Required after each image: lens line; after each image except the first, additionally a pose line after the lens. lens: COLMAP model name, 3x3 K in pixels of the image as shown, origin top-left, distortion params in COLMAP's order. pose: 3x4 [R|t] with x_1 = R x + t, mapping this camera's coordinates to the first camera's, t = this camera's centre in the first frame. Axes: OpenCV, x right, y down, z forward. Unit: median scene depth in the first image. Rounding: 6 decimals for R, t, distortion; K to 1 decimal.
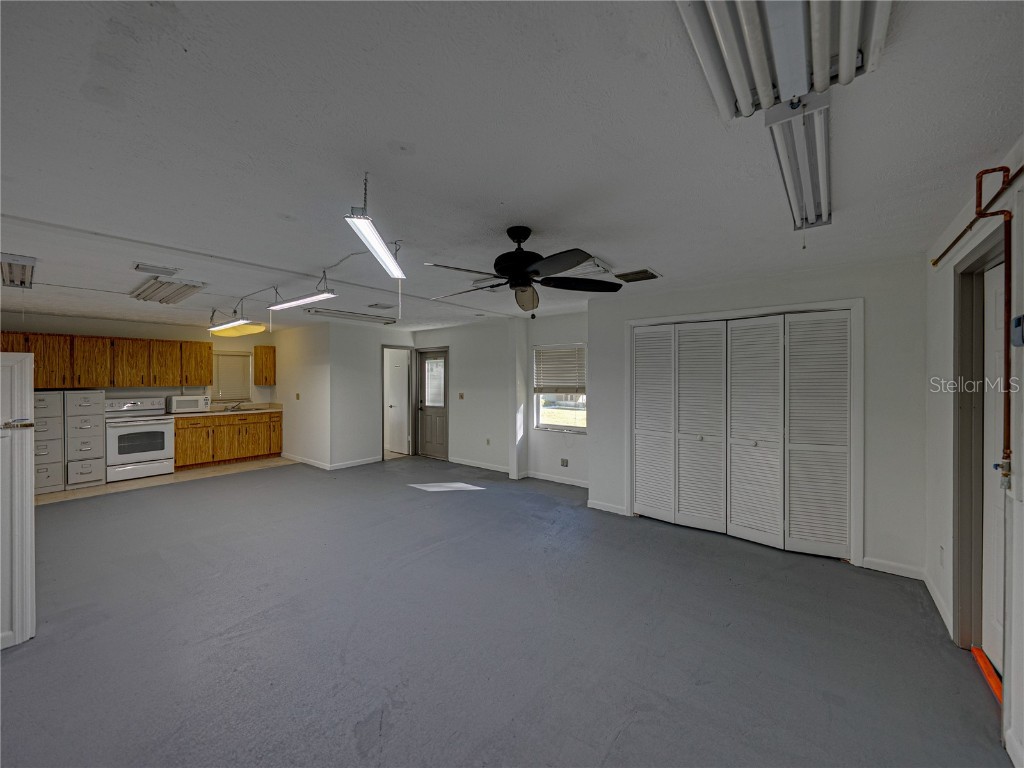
lens RADIAL K [[391.5, 0, 505.0], [0, 391.5, 379.1], [0, 0, 1]] dist [-0.002420, -0.000426]
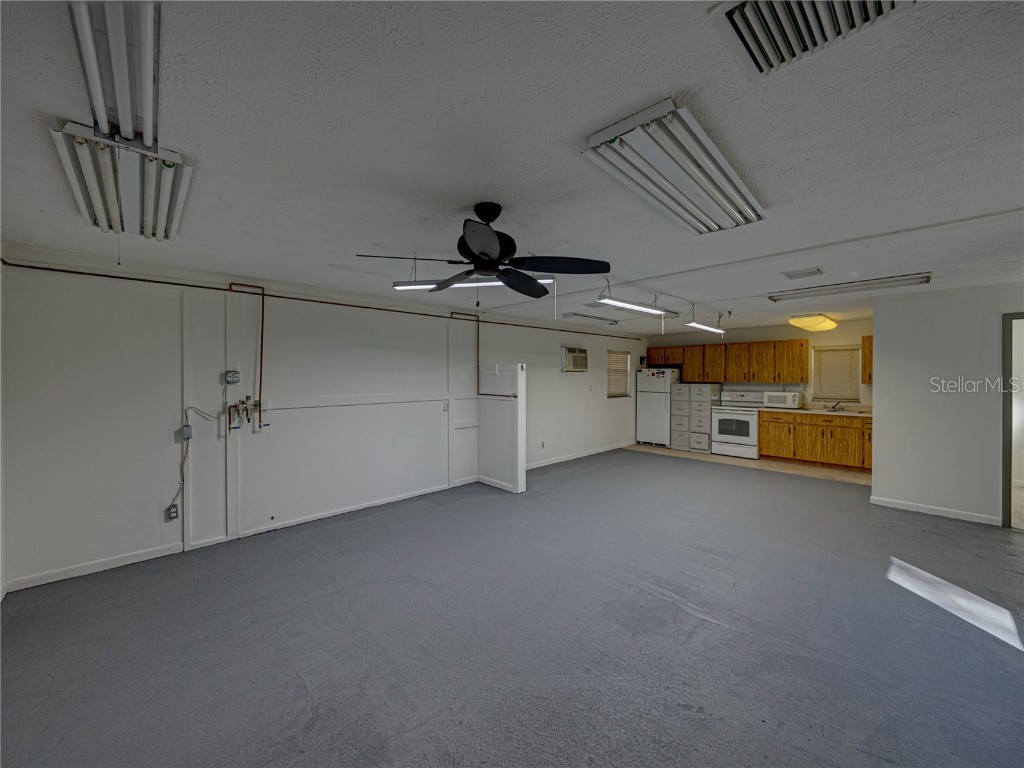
lens RADIAL K [[391.5, 0, 517.9], [0, 391.5, 376.8], [0, 0, 1]] dist [-0.002420, -0.000426]
pose [[-0.111570, 0.006203, -0.993737, 0.336620], [-0.002382, 0.999976, 0.006510, -0.003169], [0.993754, 0.003093, -0.111553, 0.432419]]
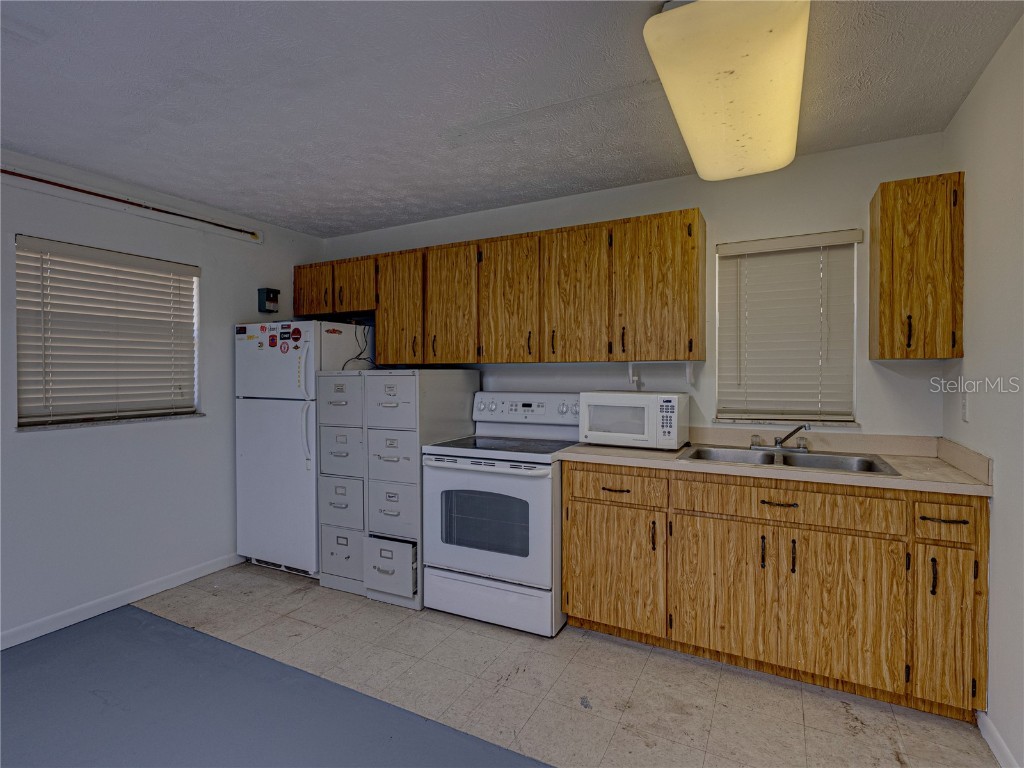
lens RADIAL K [[511.1, 0, 510.0], [0, 511.1, 376.6], [0, 0, 1]] dist [0.002916, -0.001803]
pose [[0.205131, 0.014768, -0.978623, -0.450011], [0.002068, 0.999877, 0.015522, 0.024835], [0.978732, -0.005208, 0.205075, 0.865168]]
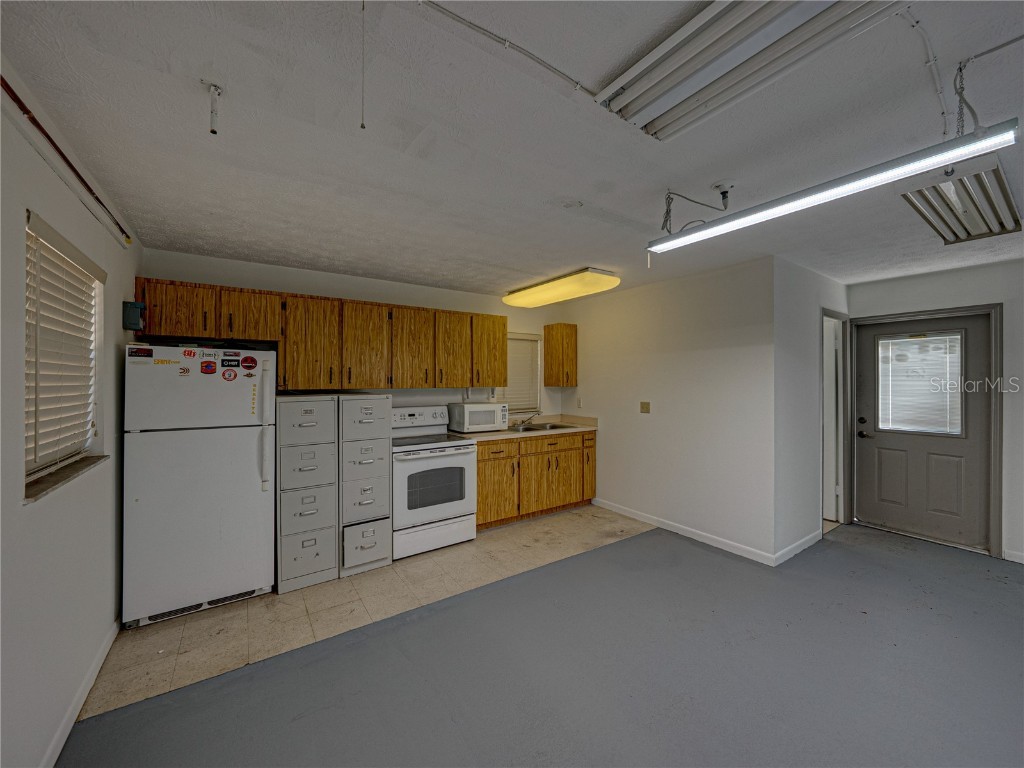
lens RADIAL K [[391.5, 0, 513.2], [0, 391.5, 379.3], [0, 0, 1]] dist [-0.002420, -0.000426]
pose [[0.957854, 0.001307, -0.287253, -0.616071], [-0.002958, 0.999982, -0.005312, 0.008747], [0.287241, 0.005937, 0.957840, 0.455107]]
